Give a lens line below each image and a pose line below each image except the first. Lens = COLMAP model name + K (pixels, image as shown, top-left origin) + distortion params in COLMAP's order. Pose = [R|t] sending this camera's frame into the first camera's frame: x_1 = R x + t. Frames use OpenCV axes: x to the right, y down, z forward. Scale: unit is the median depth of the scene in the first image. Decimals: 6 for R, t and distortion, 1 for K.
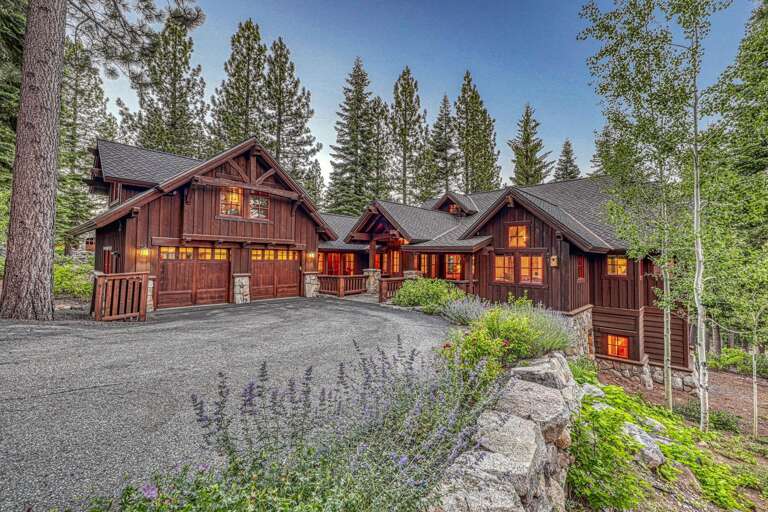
lens RADIAL K [[329.4, 0, 384.0], [0, 329.4, 256.0], [0, 0, 1]] dist [-0.000002, -0.000006]
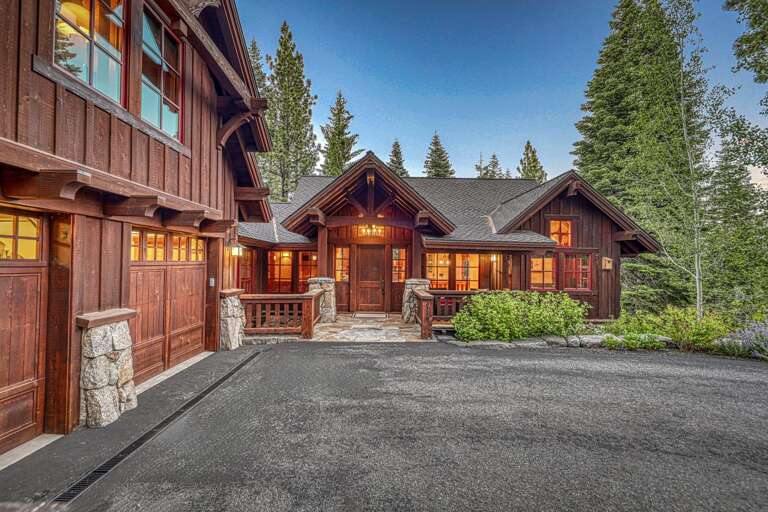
lens RADIAL K [[355.1, 0, 384.0], [0, 355.1, 256.0], [0, 0, 1]] dist [0.021893, -0.000043]
pose [[0.717563, 0.014805, 0.696336, -0.478027], [-0.010073, 0.999890, -0.010879, 0.009318], [-0.696420, 0.000792, 0.717634, 0.622341]]
